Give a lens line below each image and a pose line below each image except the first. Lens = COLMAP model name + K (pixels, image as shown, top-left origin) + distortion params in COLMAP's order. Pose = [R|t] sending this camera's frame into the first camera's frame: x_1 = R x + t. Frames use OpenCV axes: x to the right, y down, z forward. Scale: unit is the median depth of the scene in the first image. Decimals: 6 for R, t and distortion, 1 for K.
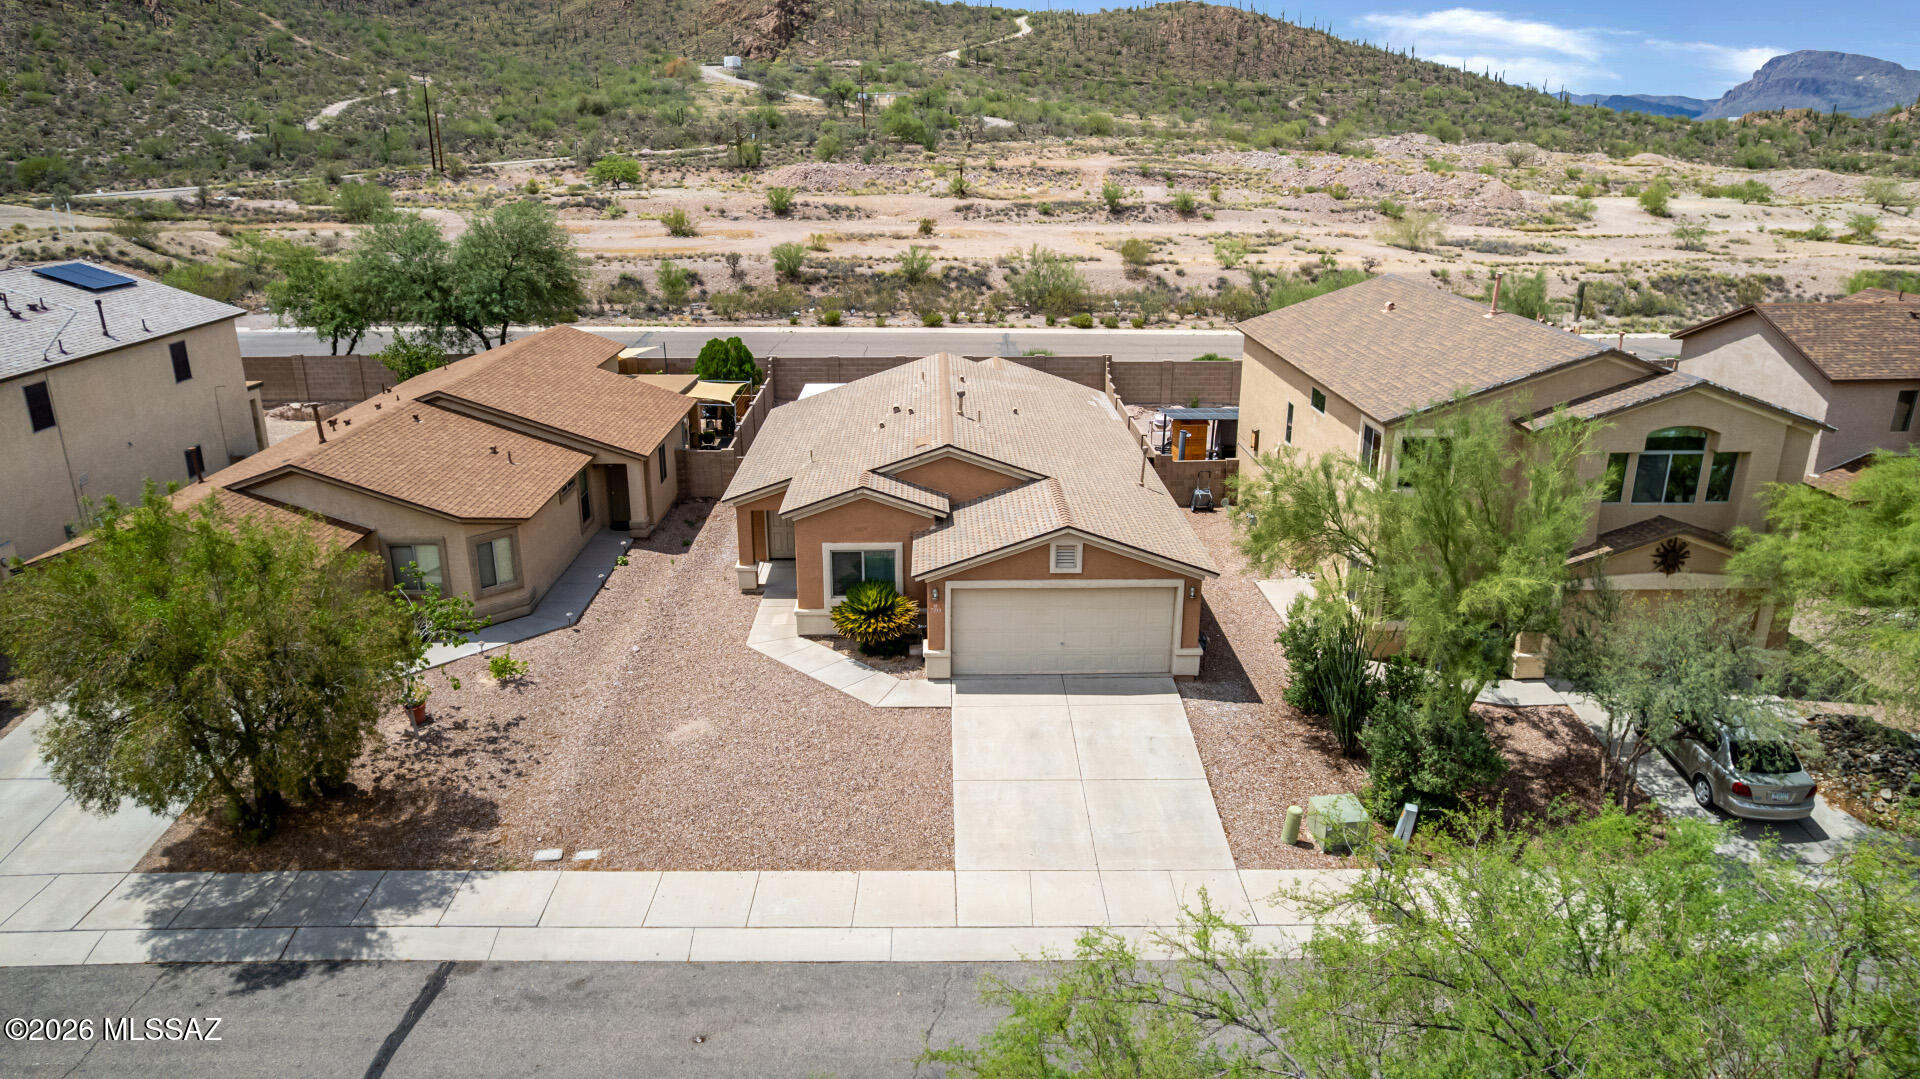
lens RADIAL K [[1234.5, 0, 957.0], [0, 1234.5, 534.9], [0, 0, 1]] dist [-0.076987, 0.068003]
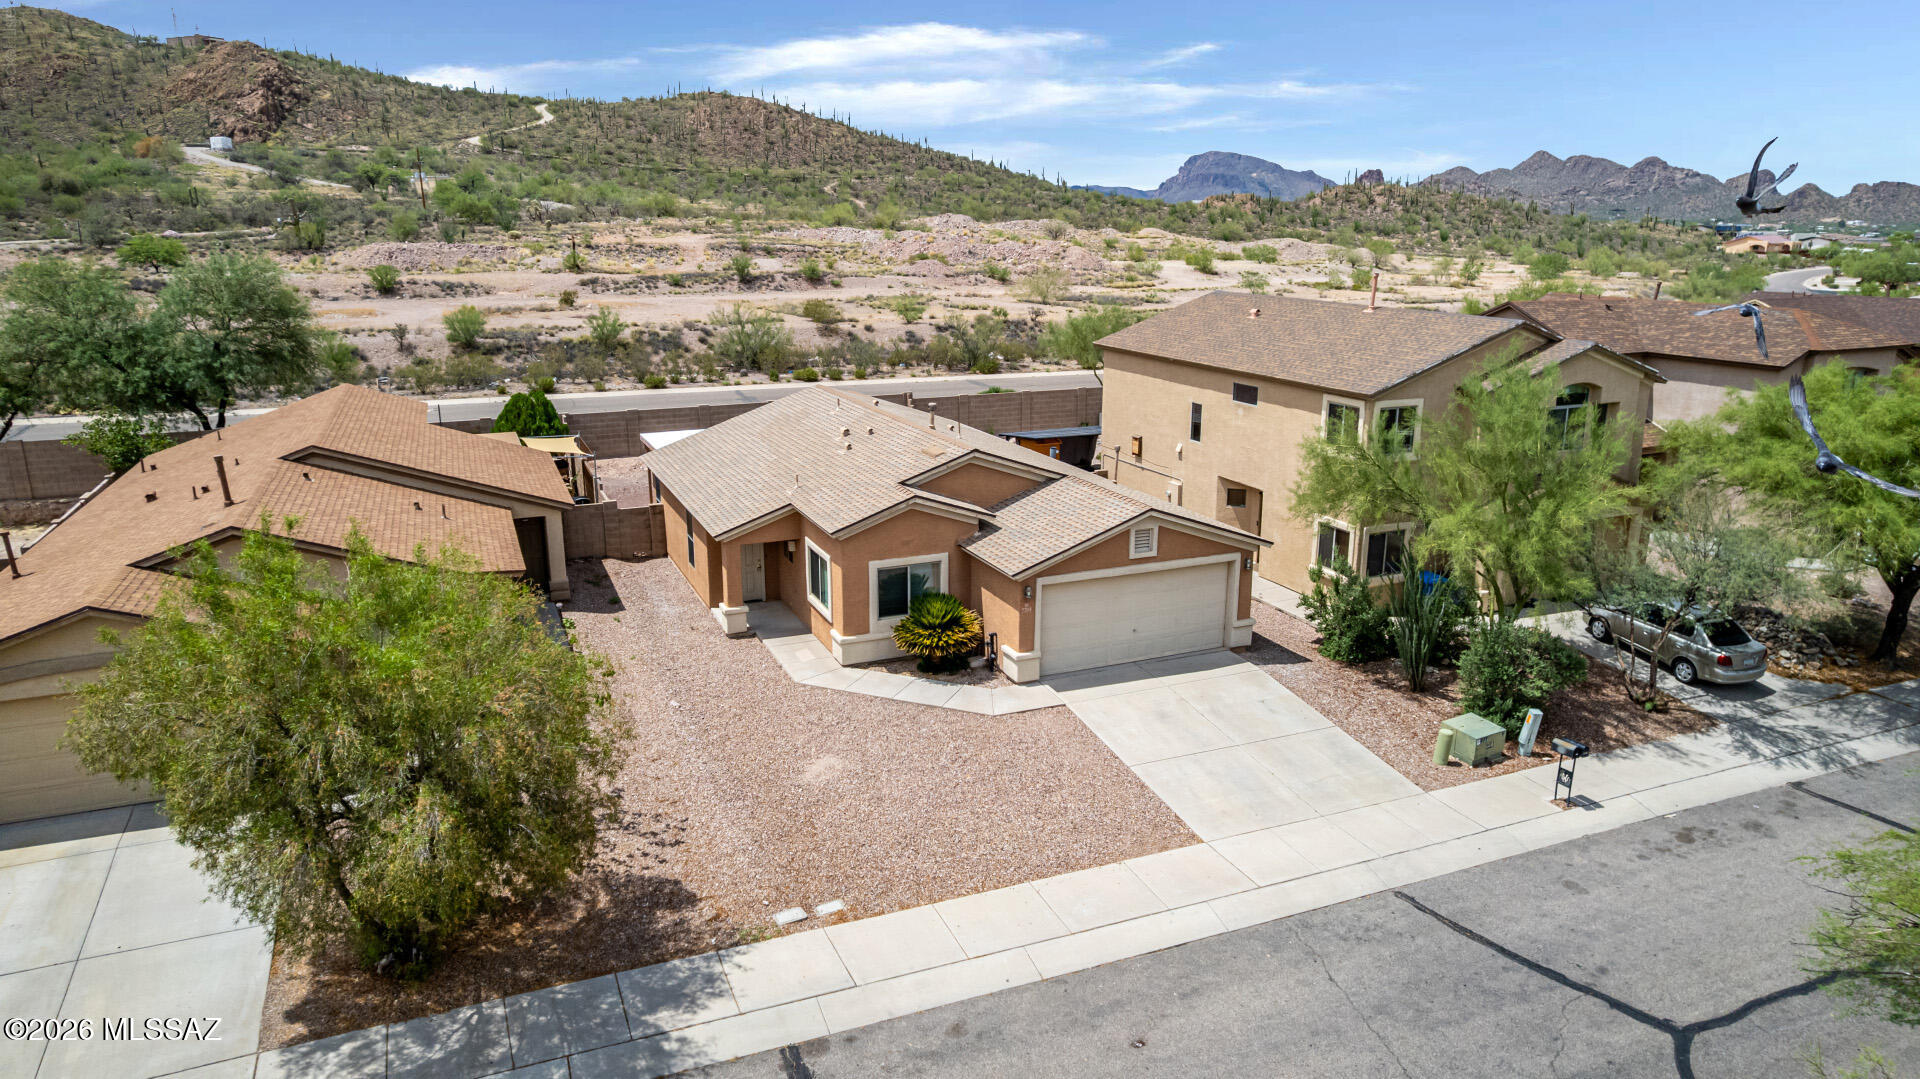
lens RADIAL K [[1234.5, 0, 961.5], [0, 1234.5, 531.7], [0, 0, 1]] dist [-0.076987, 0.068003]
pose [[0.926437, -0.093572, 0.364636, -0.138589], [0.119509, 0.991615, -0.049172, 0.013949], [-0.356977, 0.089132, 0.929851, 0.036454]]
